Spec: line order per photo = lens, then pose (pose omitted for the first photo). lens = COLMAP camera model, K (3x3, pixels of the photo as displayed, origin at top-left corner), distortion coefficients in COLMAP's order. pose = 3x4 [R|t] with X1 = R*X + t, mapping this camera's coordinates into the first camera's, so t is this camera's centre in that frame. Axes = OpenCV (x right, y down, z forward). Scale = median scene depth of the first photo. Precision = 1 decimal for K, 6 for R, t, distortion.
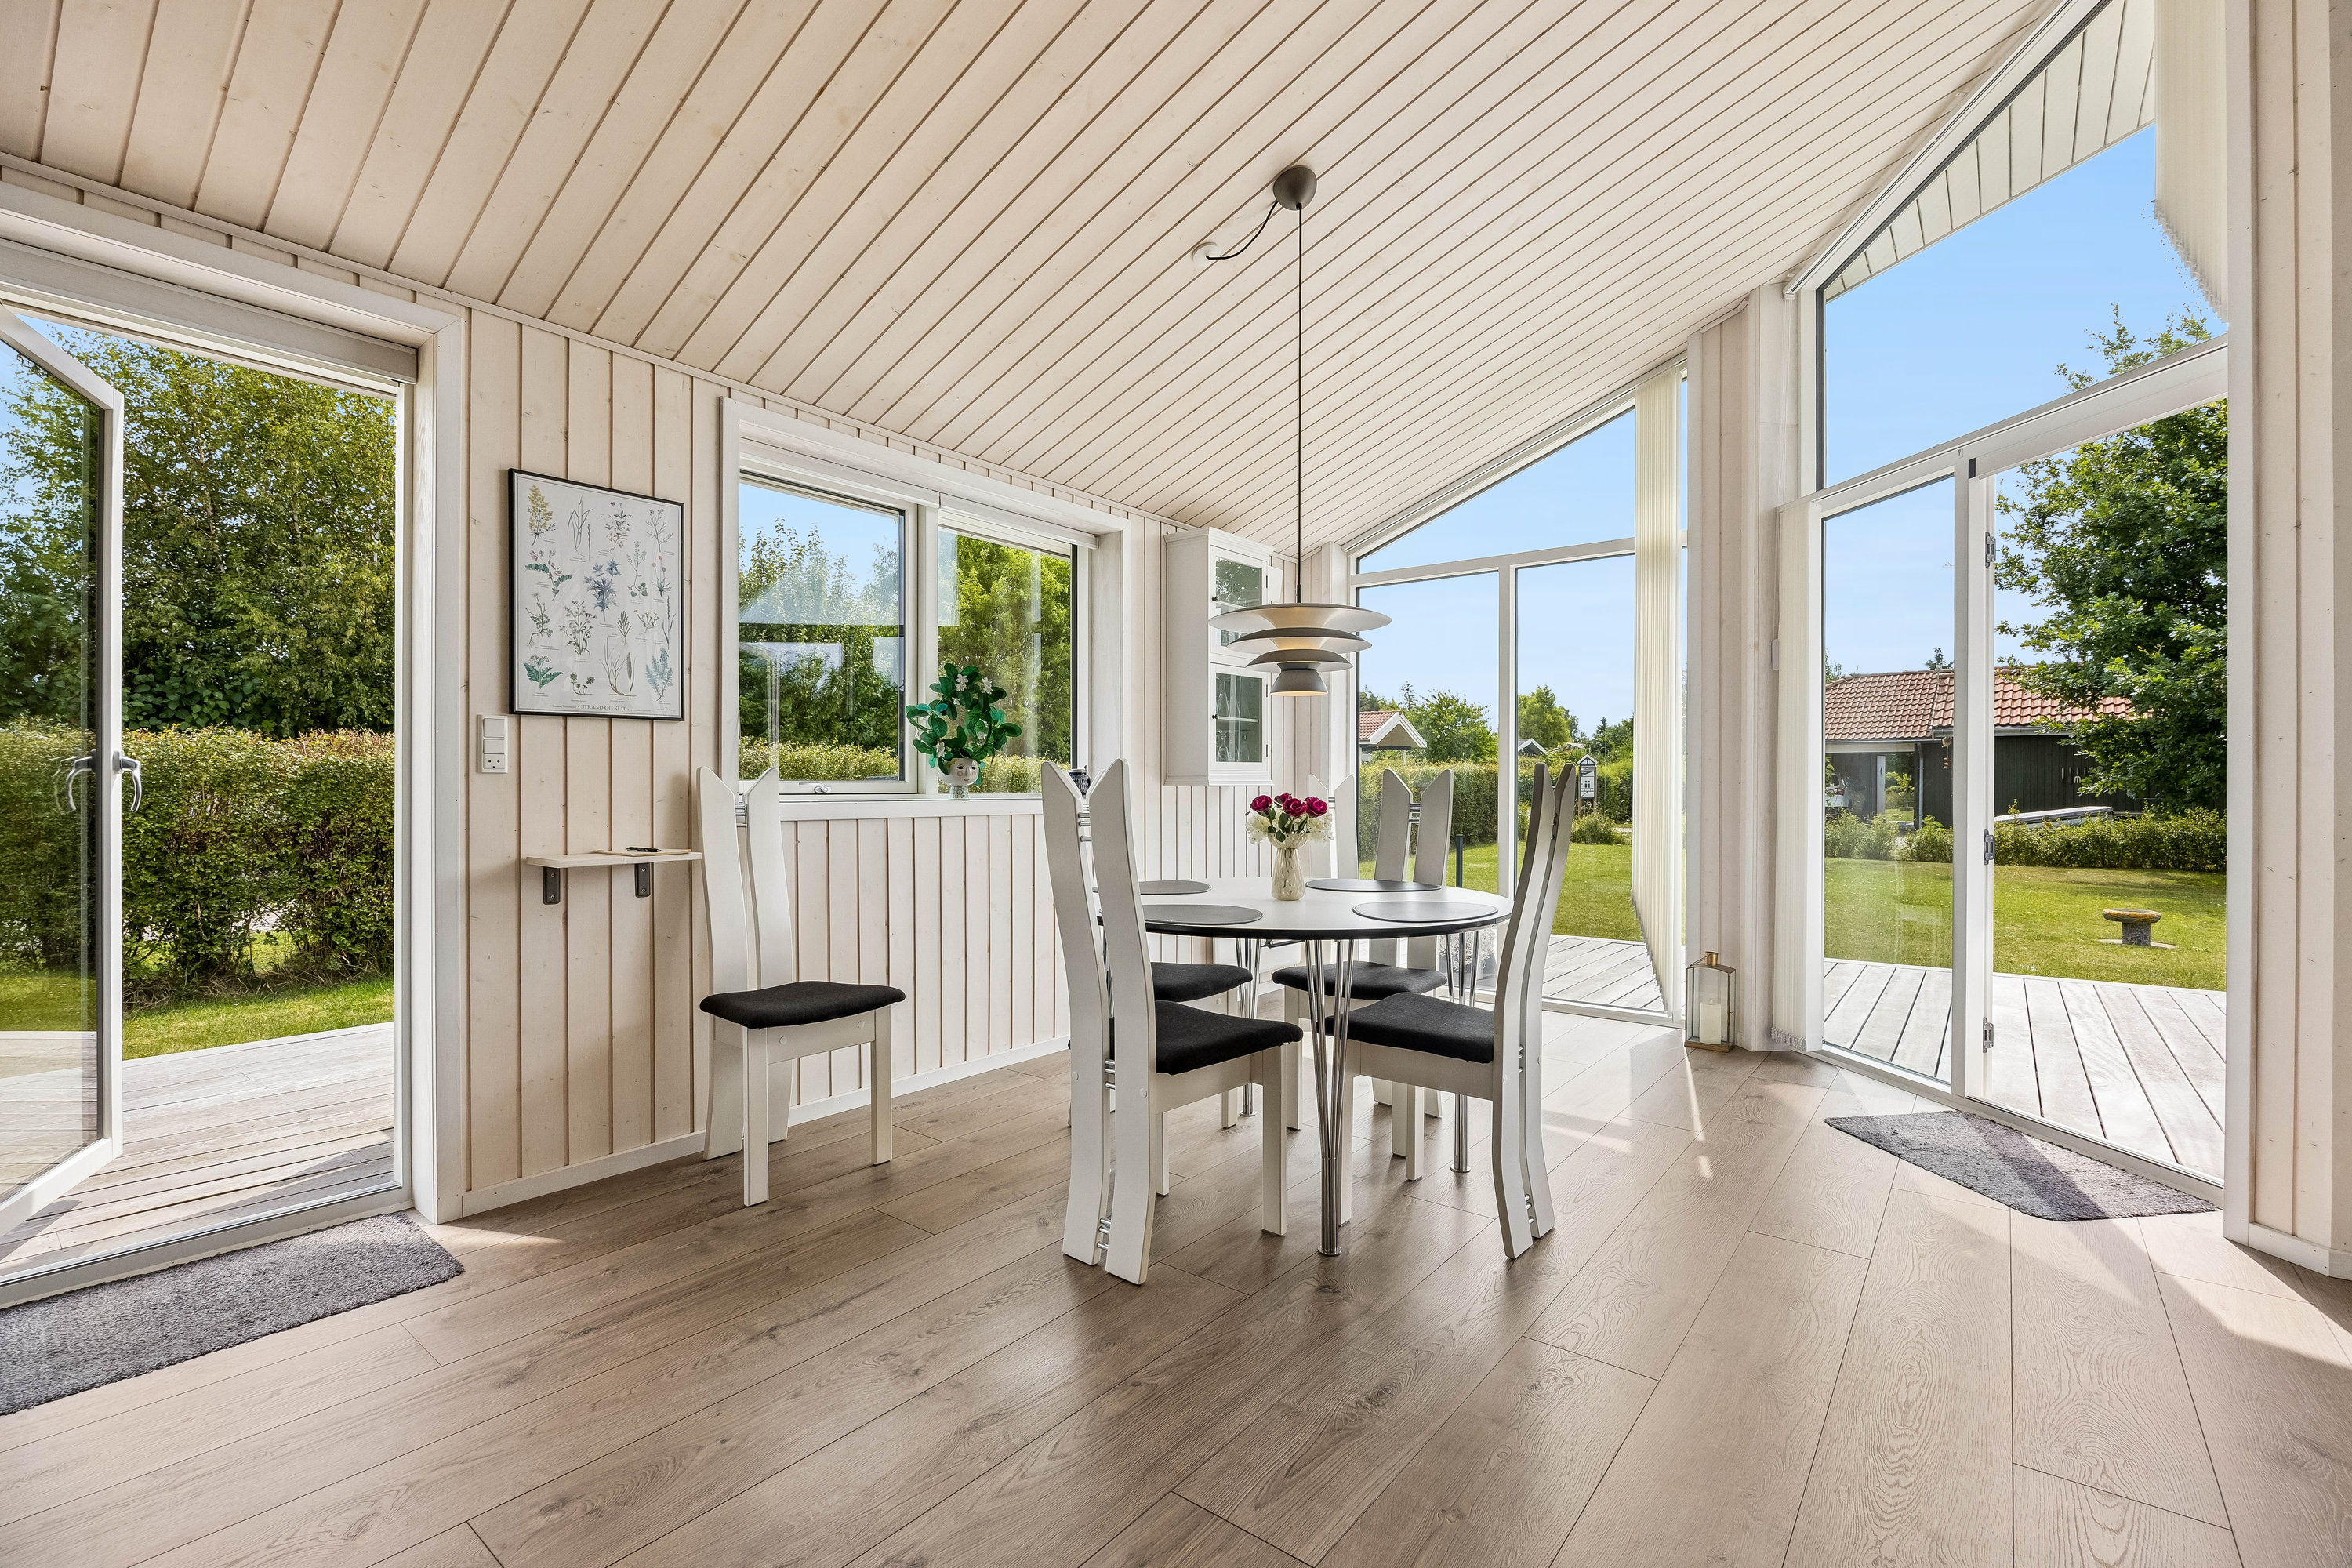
lens RADIAL K [[1069.8, 0, 1195.2], [0, 1069.8, 788.7], [0, 0, 1]] dist [-0.011219, 0.000041]
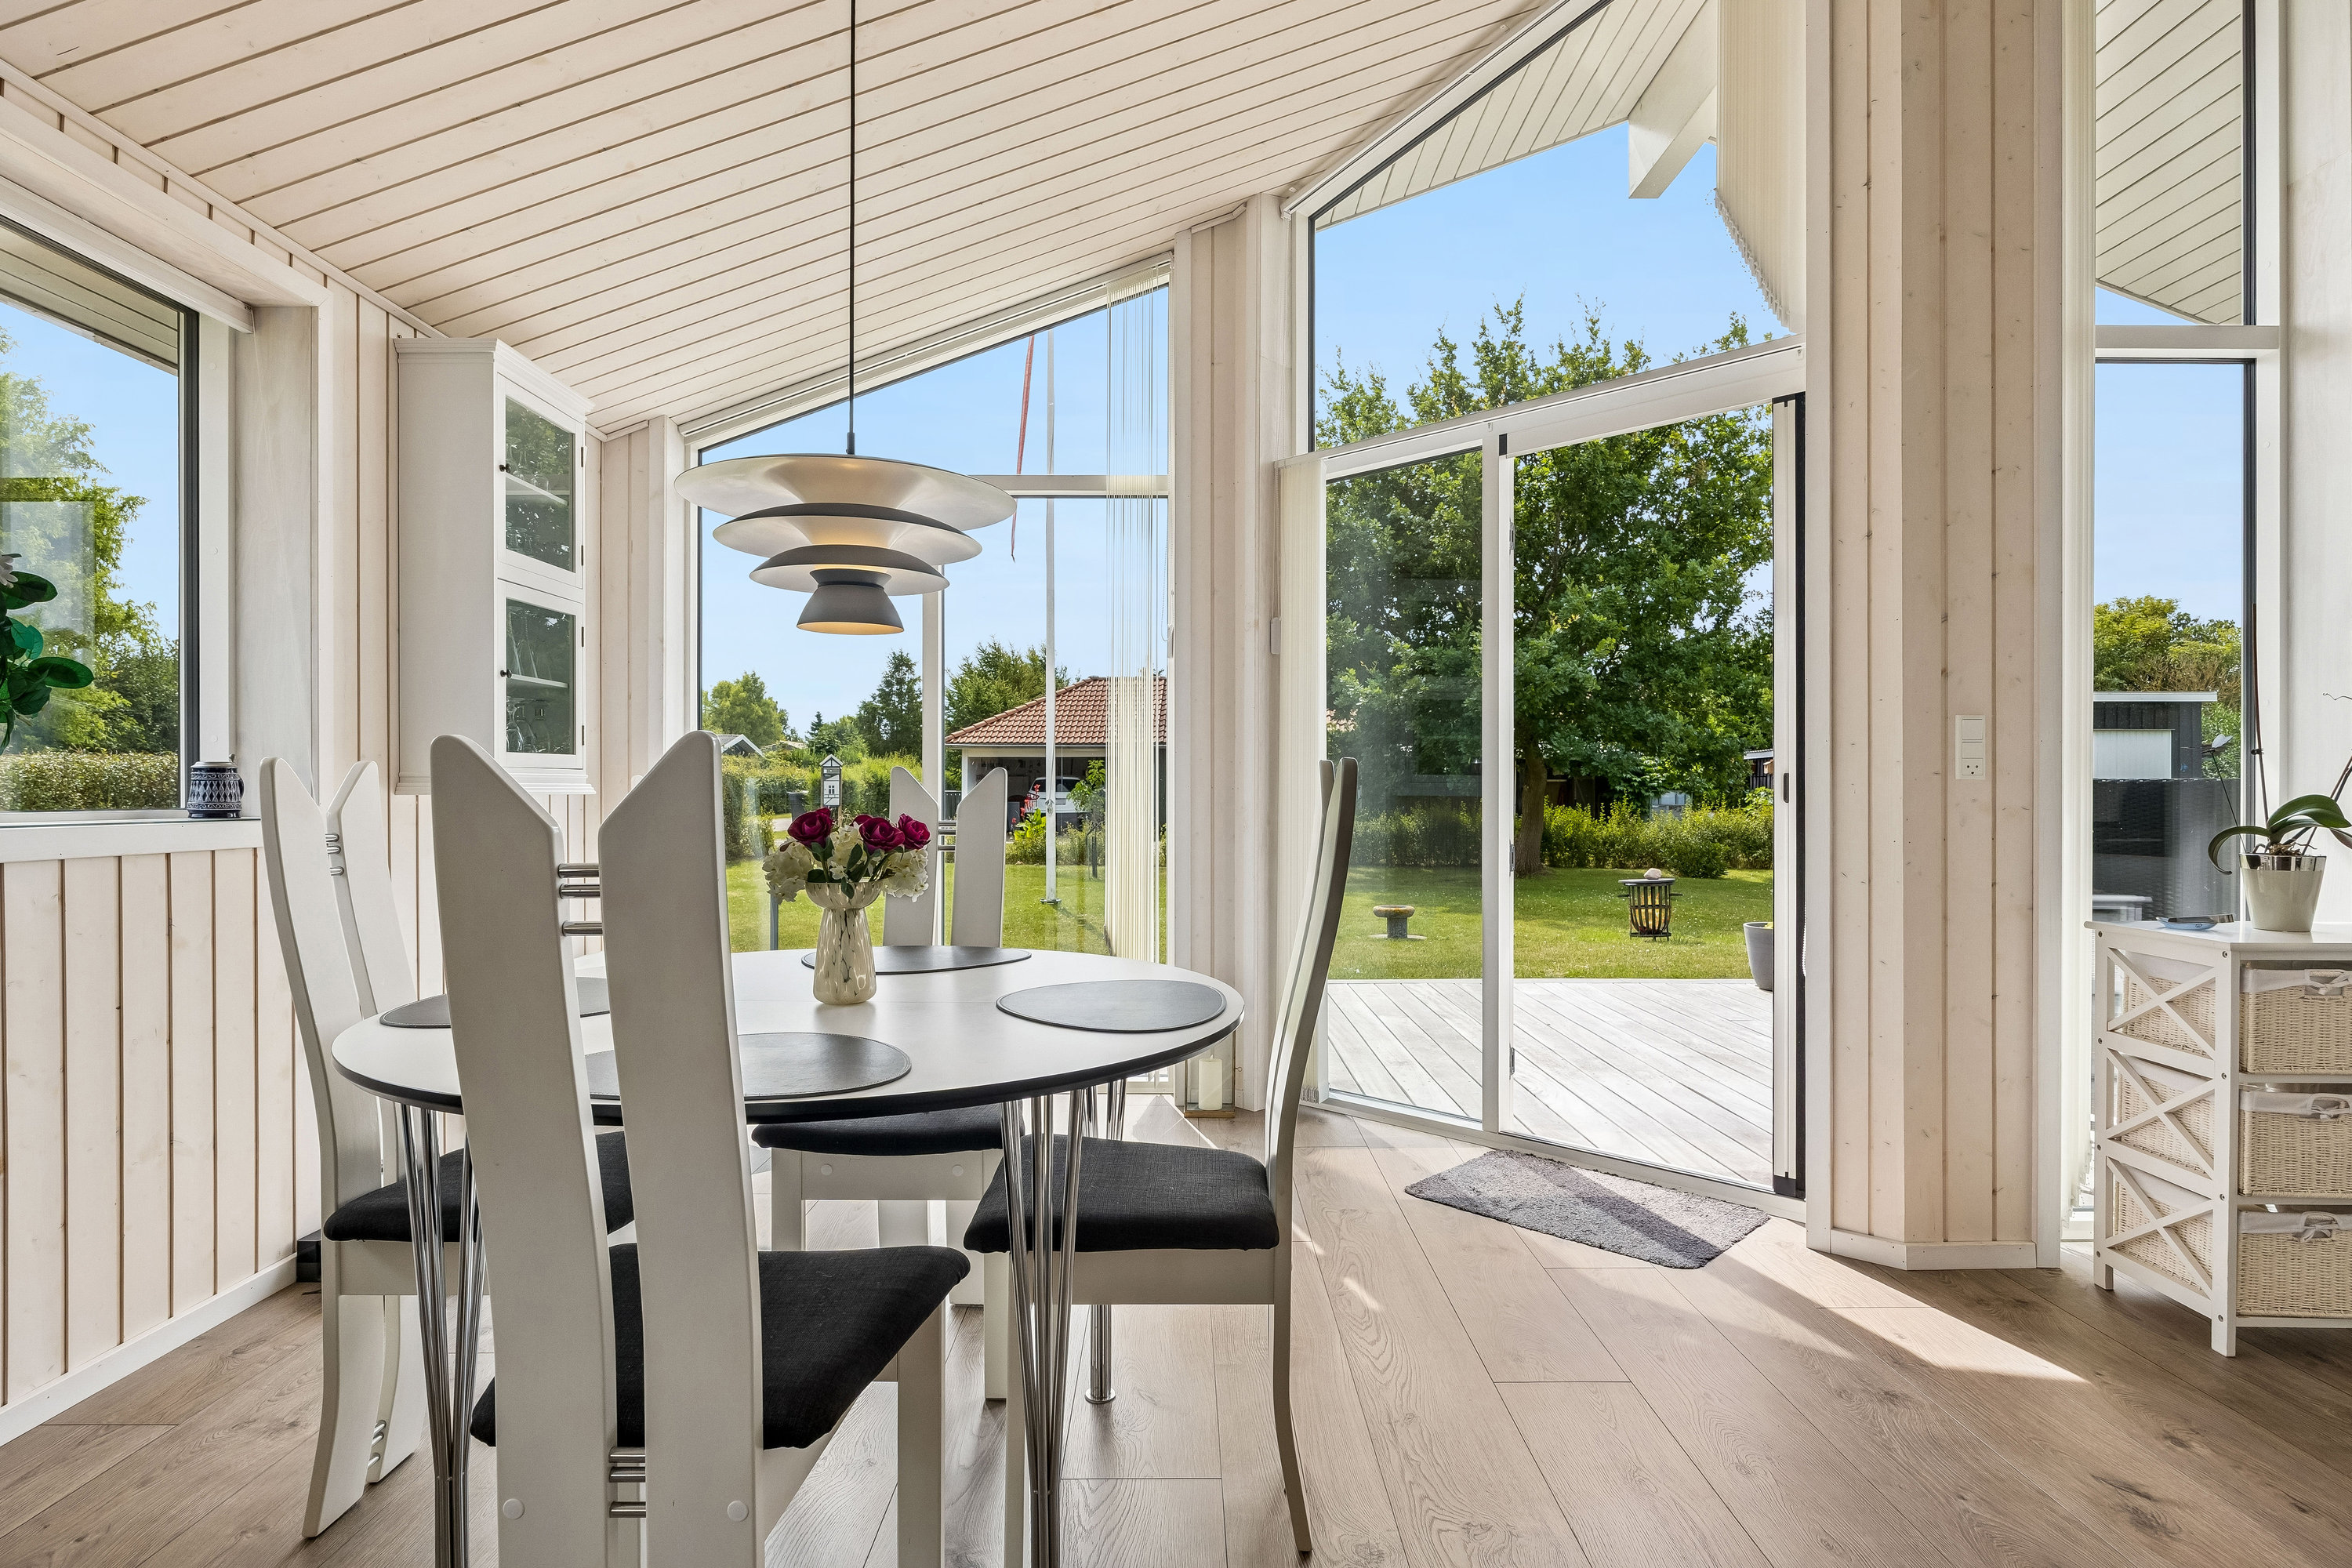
lens RADIAL K [[1244.3, 0, 1197.7], [0, 1244.3, 793.0], [0, 0, 1]] dist [-0.007821, 0.000479]
pose [[0.779531, -0.002858, 0.626357, -0.129593], [0.003742, 0.999993, -0.000094, -0.002053], [-0.626352, 0.002417, 0.779537, 0.297796]]
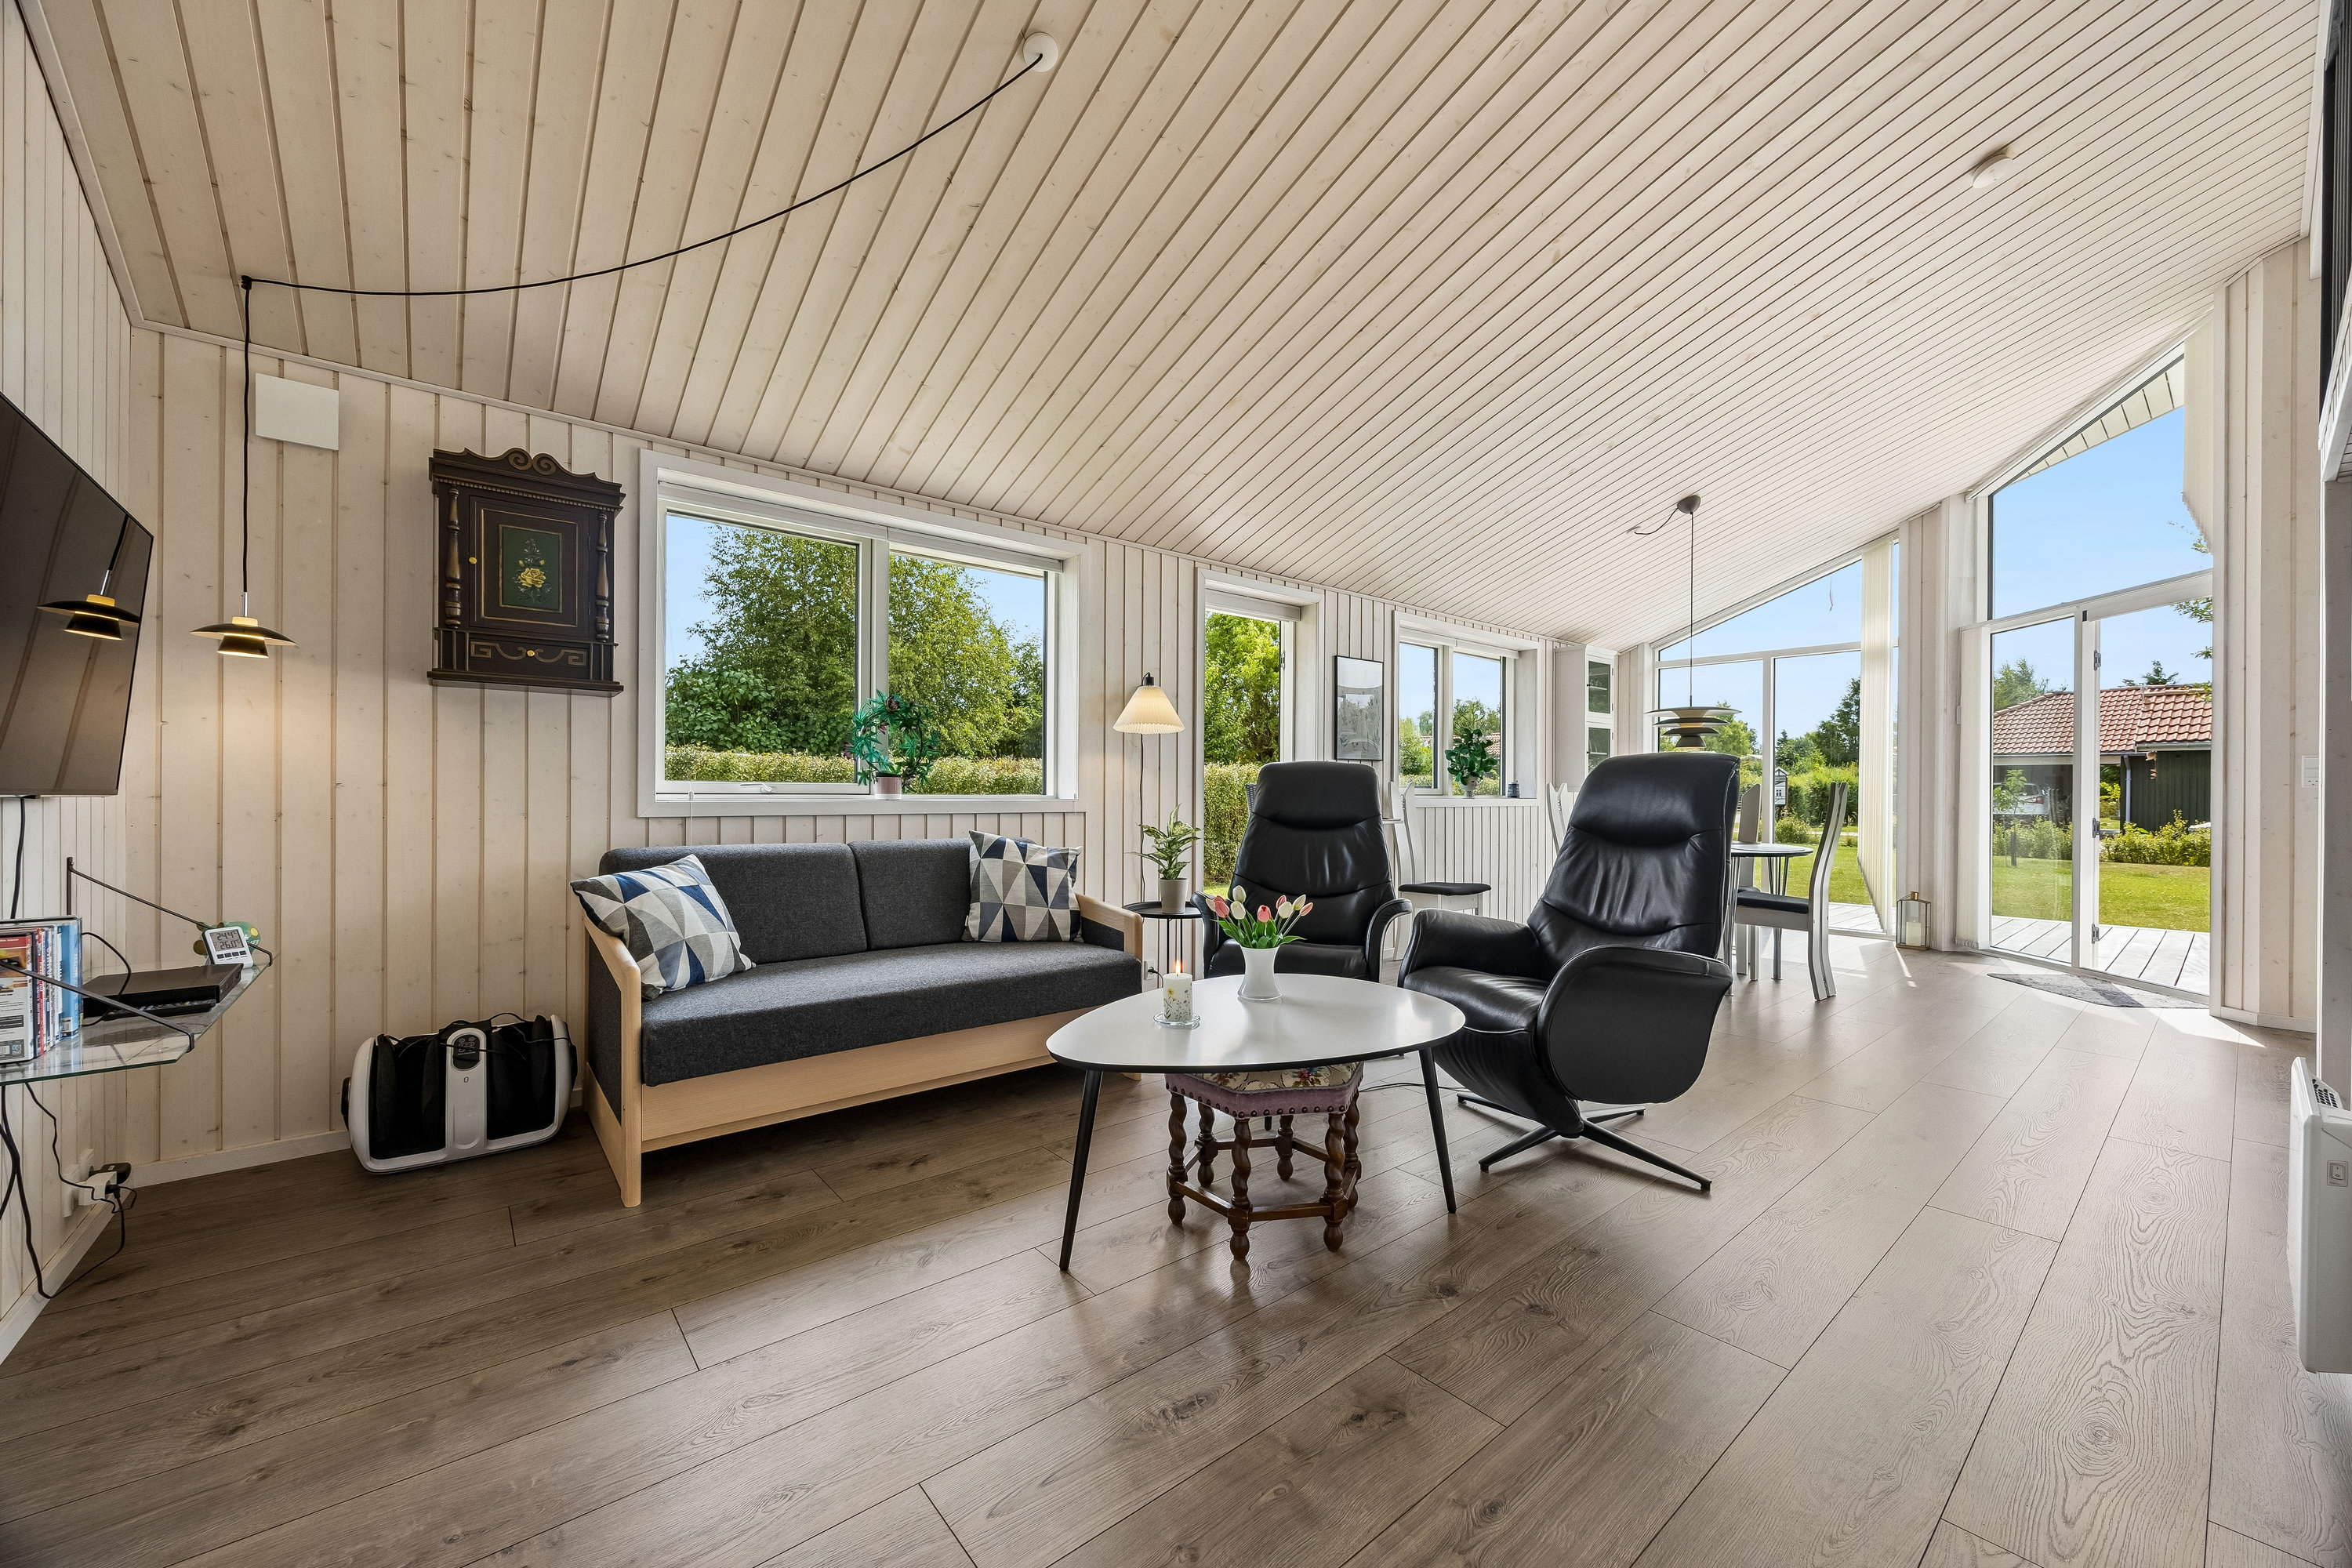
lens RADIAL K [[956.6, 0, 1155.2], [0, 956.6, 792.3], [0, 0, 1]] dist [0.000969, -0.000680]
pose [[0.978026, 0.003877, -0.208448, -0.414332], [-0.004559, 0.999986, -0.002792, 0.006591], [0.208434, 0.003681, 0.978029, -0.806681]]
